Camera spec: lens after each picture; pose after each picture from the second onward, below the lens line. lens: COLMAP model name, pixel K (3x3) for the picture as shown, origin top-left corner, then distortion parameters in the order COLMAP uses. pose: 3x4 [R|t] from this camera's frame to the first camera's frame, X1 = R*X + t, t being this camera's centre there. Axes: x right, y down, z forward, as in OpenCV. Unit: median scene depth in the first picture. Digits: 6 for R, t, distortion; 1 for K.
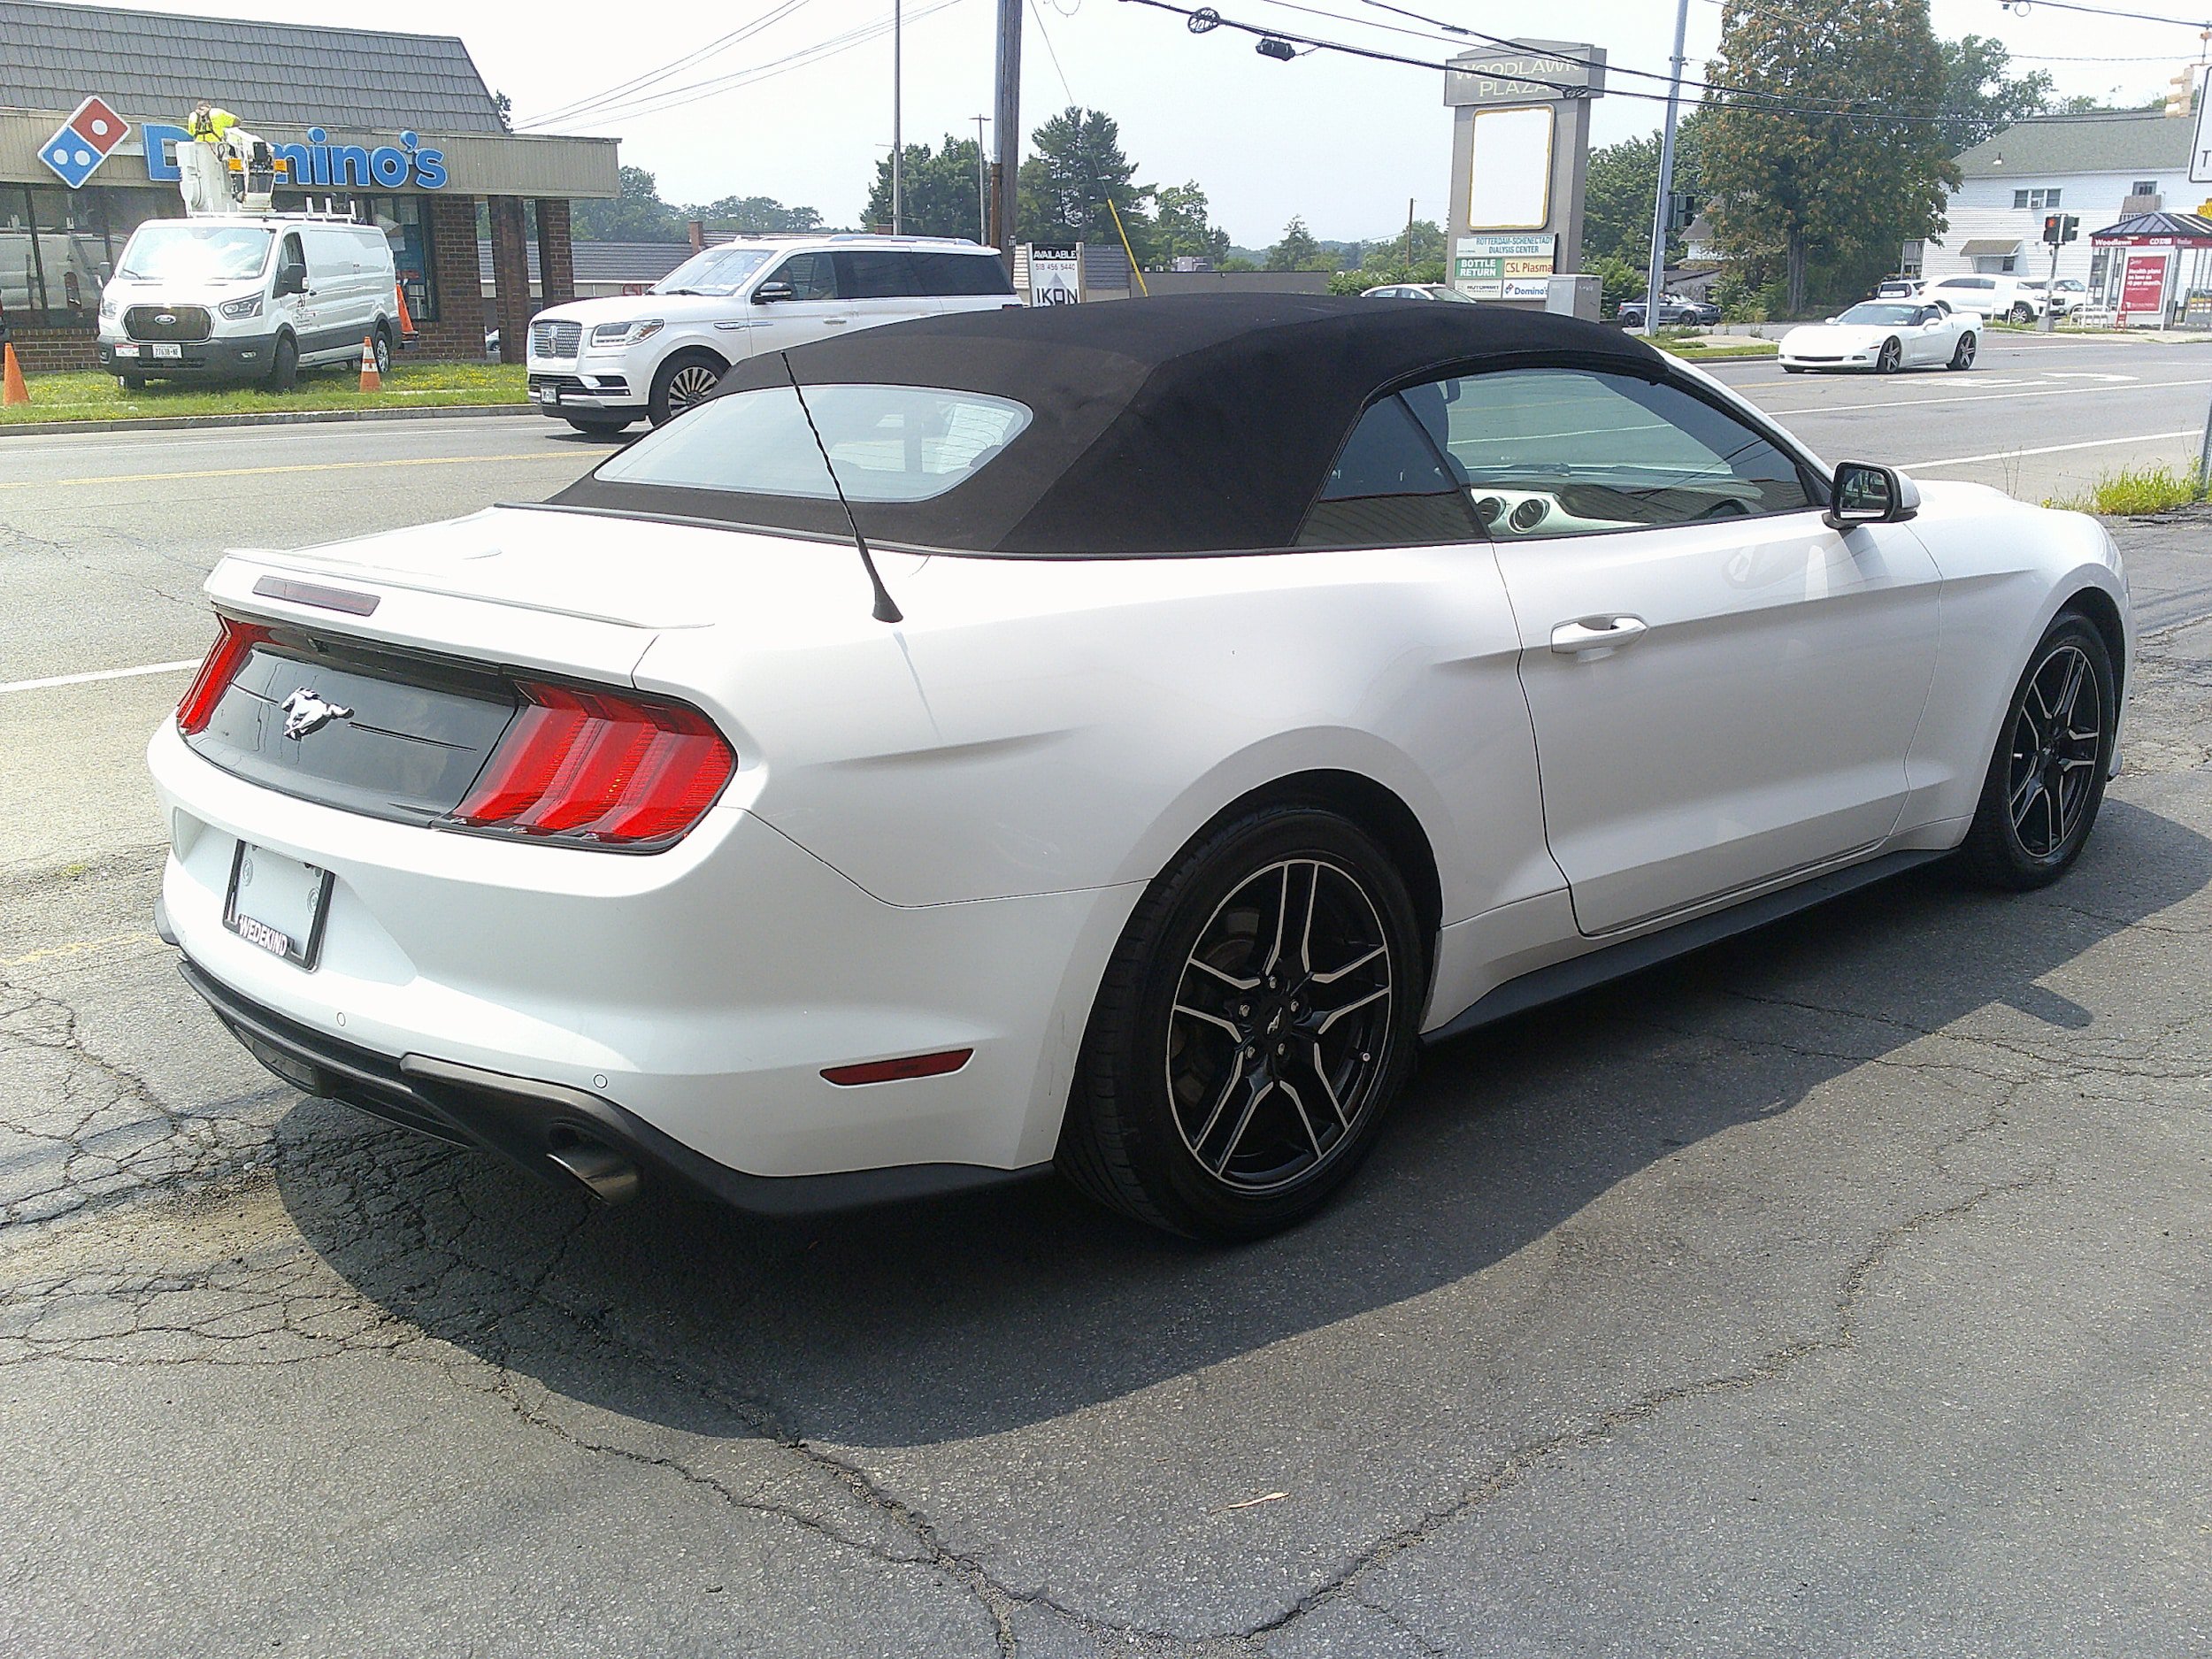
lens RADIAL K [[2125.9, 0, 1103.5], [0, 2125.9, 827.4], [0, 0, 1]] dist [0.031847, 0.000000]
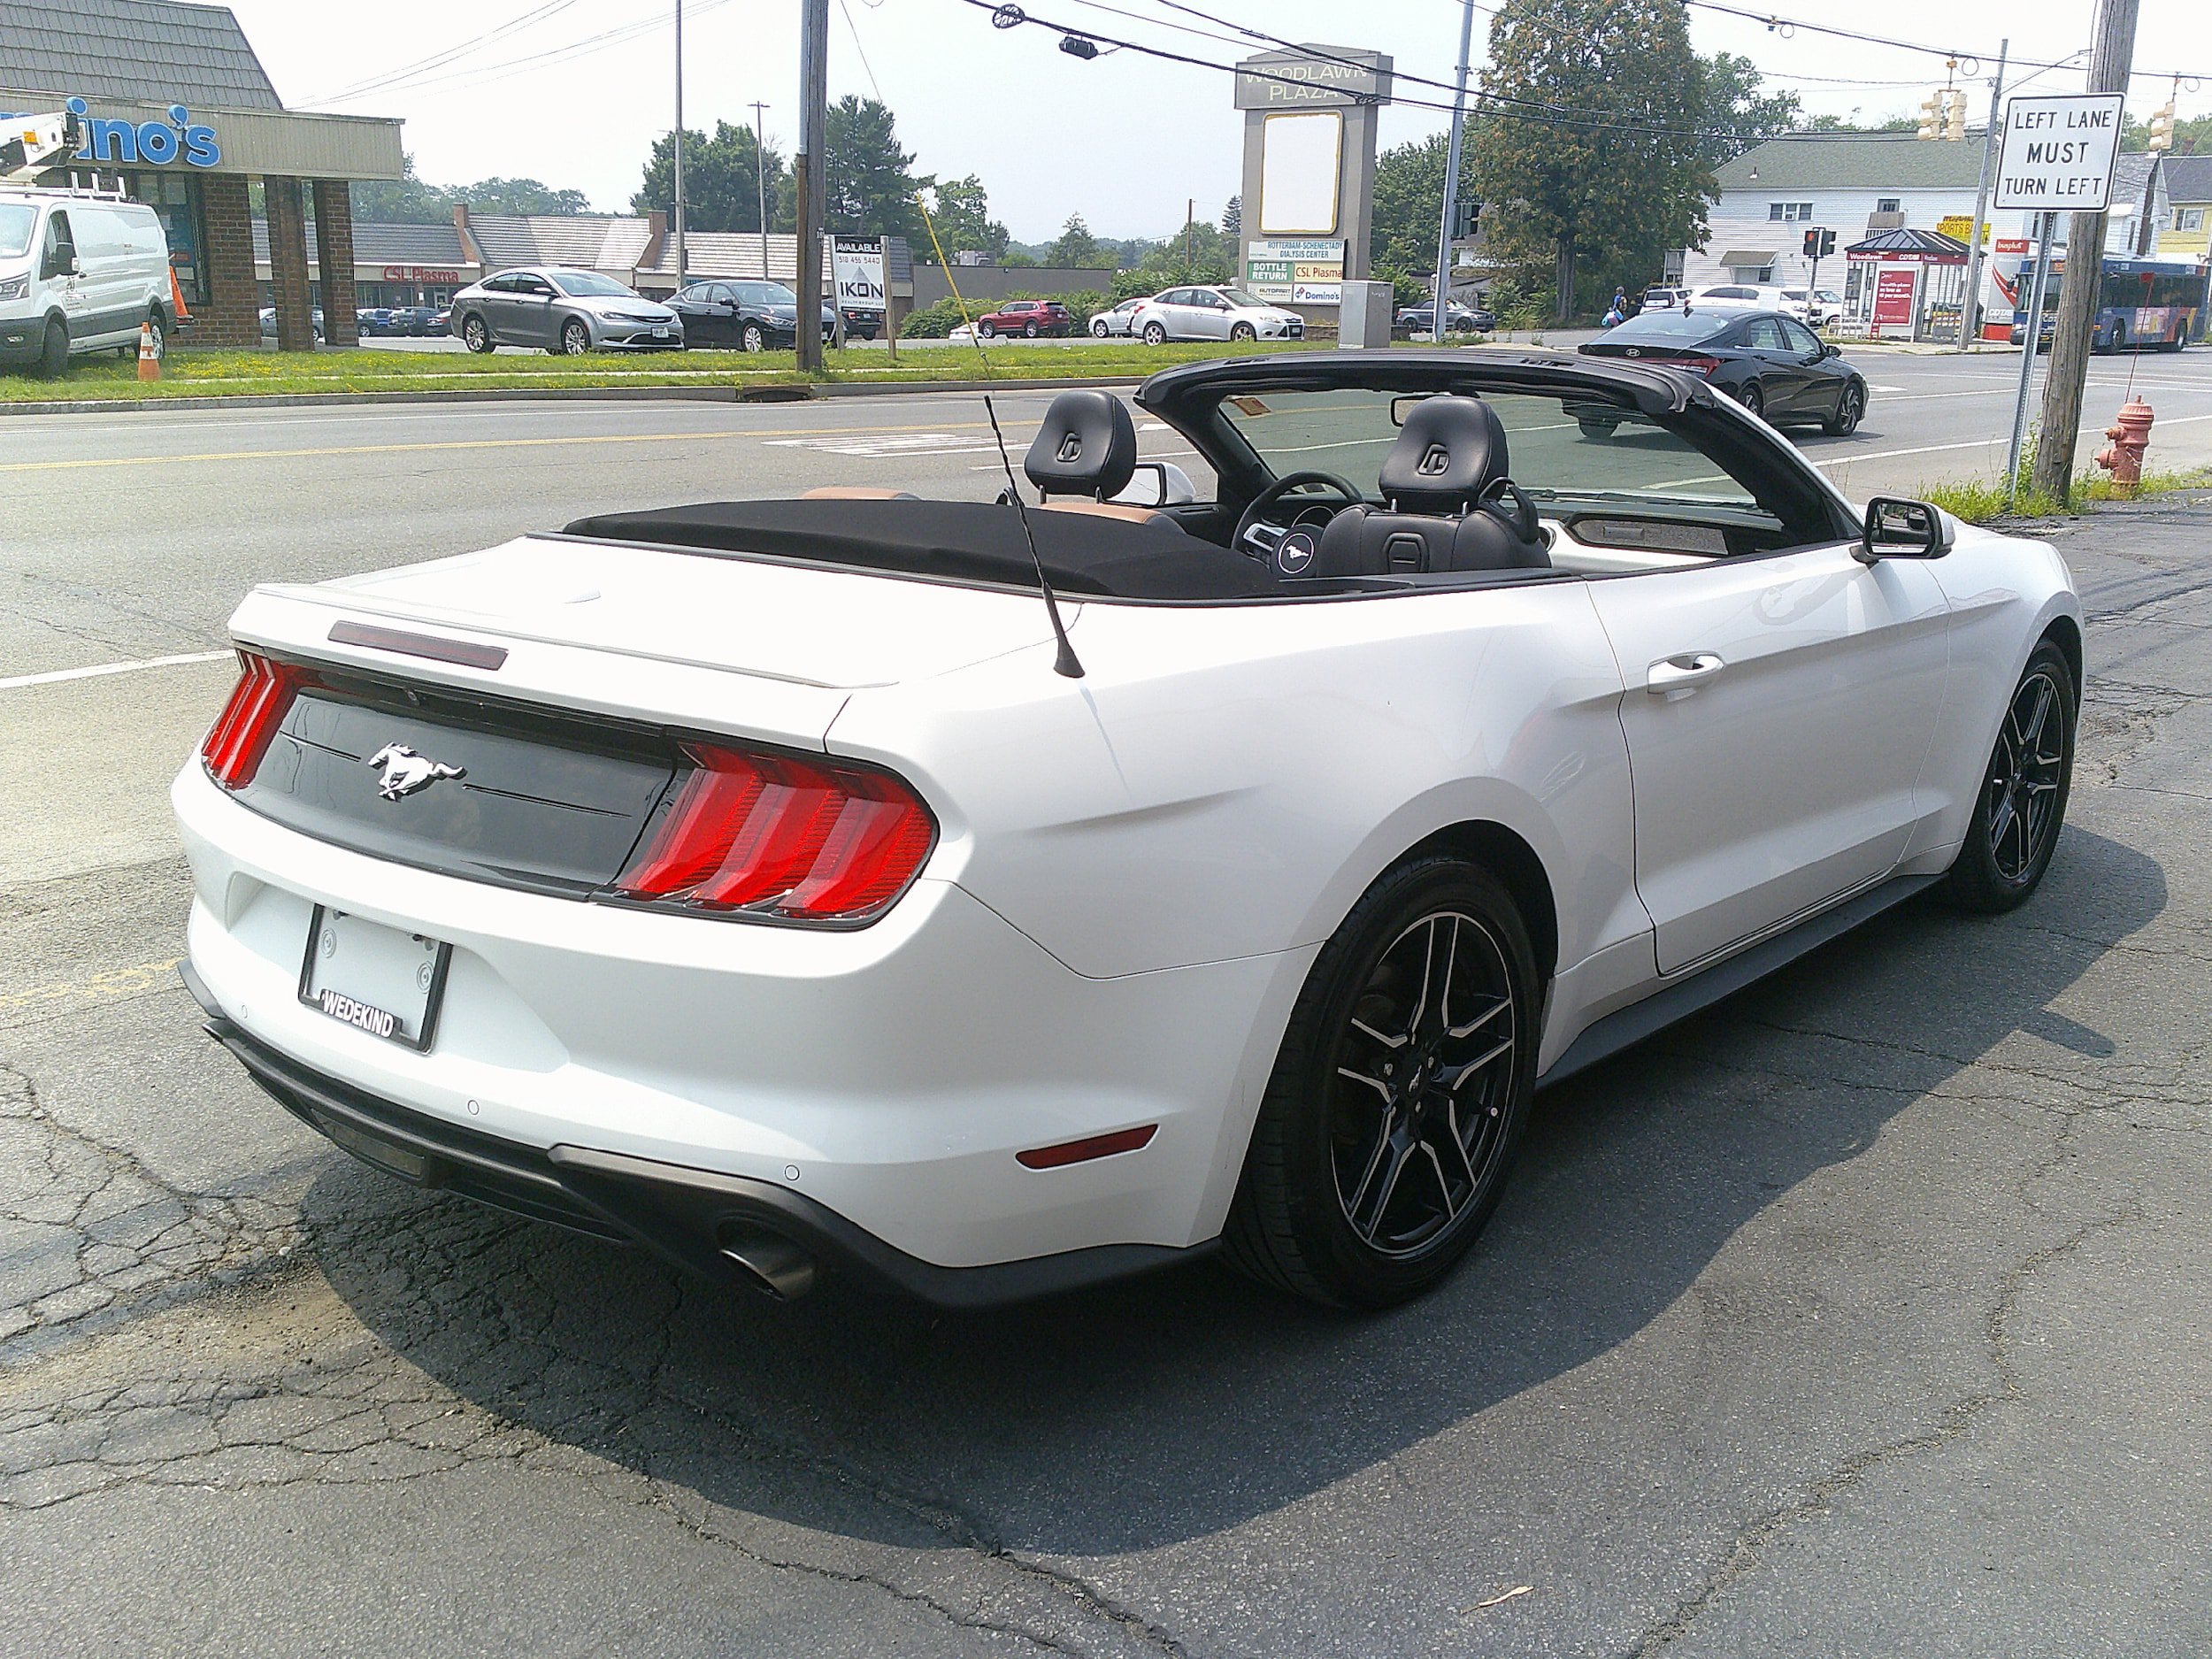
lens RADIAL K [[2125.9, 0, 1097.4], [0, 2125.9, 832.5], [0, 0, 1]] dist [0.031847, 0.000000]
pose [[0.994414, -0.009169, 0.105155, -0.147491], [0.008626, 0.999947, 0.005616, -0.025315], [-0.105201, -0.004677, 0.994440, 0.044100]]
